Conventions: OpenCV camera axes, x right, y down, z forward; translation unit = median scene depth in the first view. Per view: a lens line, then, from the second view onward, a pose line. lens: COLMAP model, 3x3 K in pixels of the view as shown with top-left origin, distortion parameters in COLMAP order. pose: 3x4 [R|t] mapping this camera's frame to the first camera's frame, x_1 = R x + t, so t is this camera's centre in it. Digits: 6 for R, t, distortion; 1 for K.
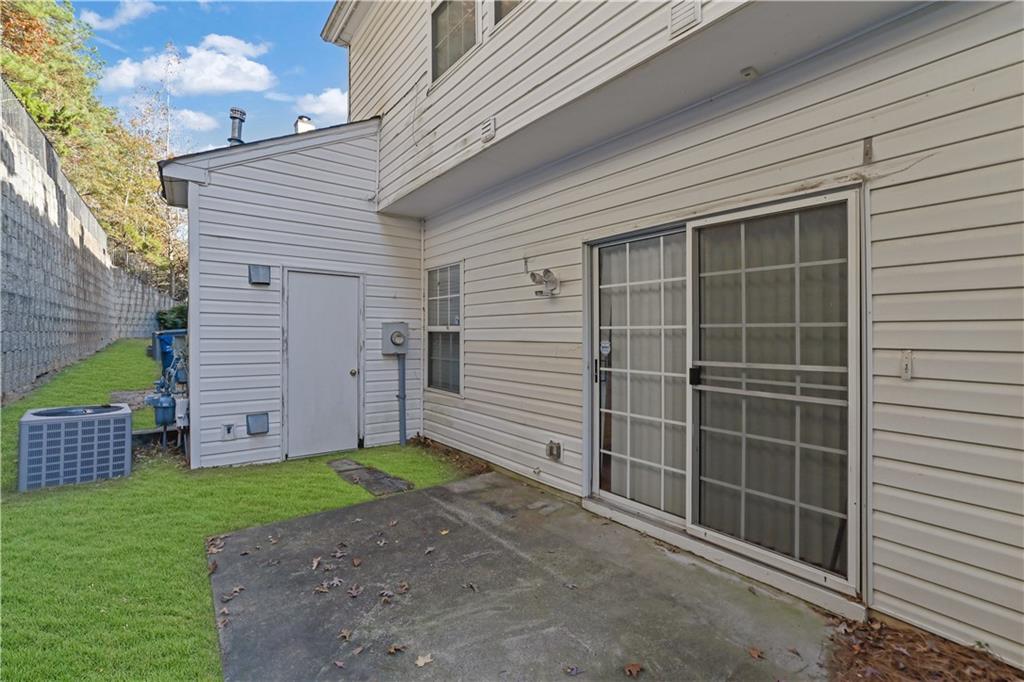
lens RADIAL K [[445.2, 0, 516.6], [0, 445.2, 338.4], [0, 0, 1]] dist [-0.045152, 0.019090]
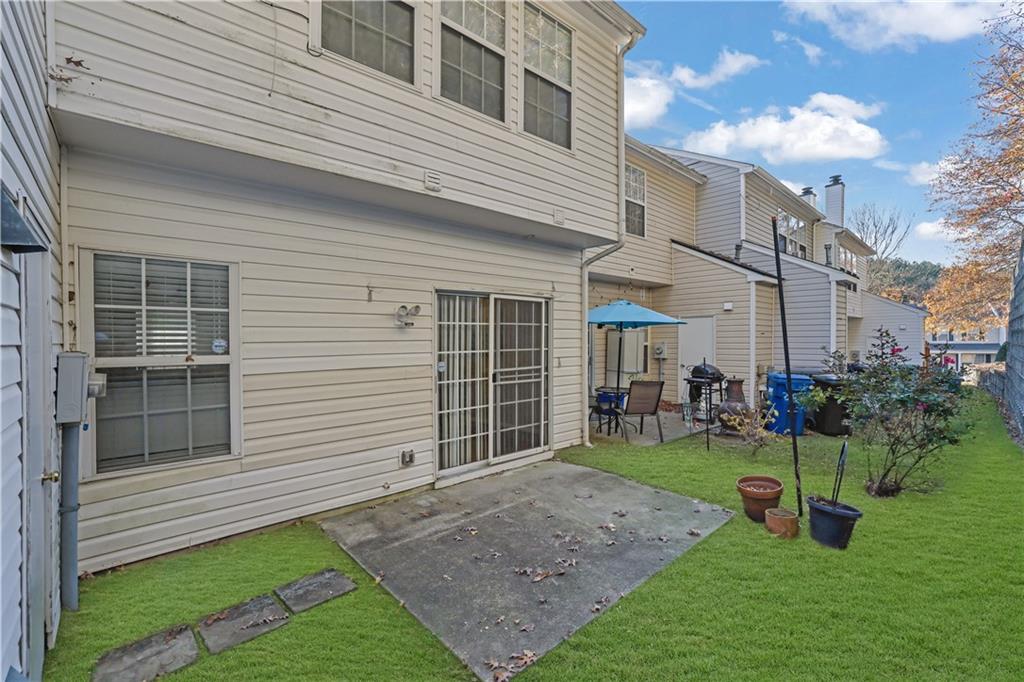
lens RADIAL K [[445.2, 0, 516.6], [0, 445.2, 338.4], [0, 0, 1]] dist [-0.045152, 0.019090]
pose [[-0.084270, -0.007412, 0.996415, -1.227208], [0.013904, 0.999866, 0.008614, -0.078840], [-0.996346, 0.014580, -0.084156, 0.893639]]
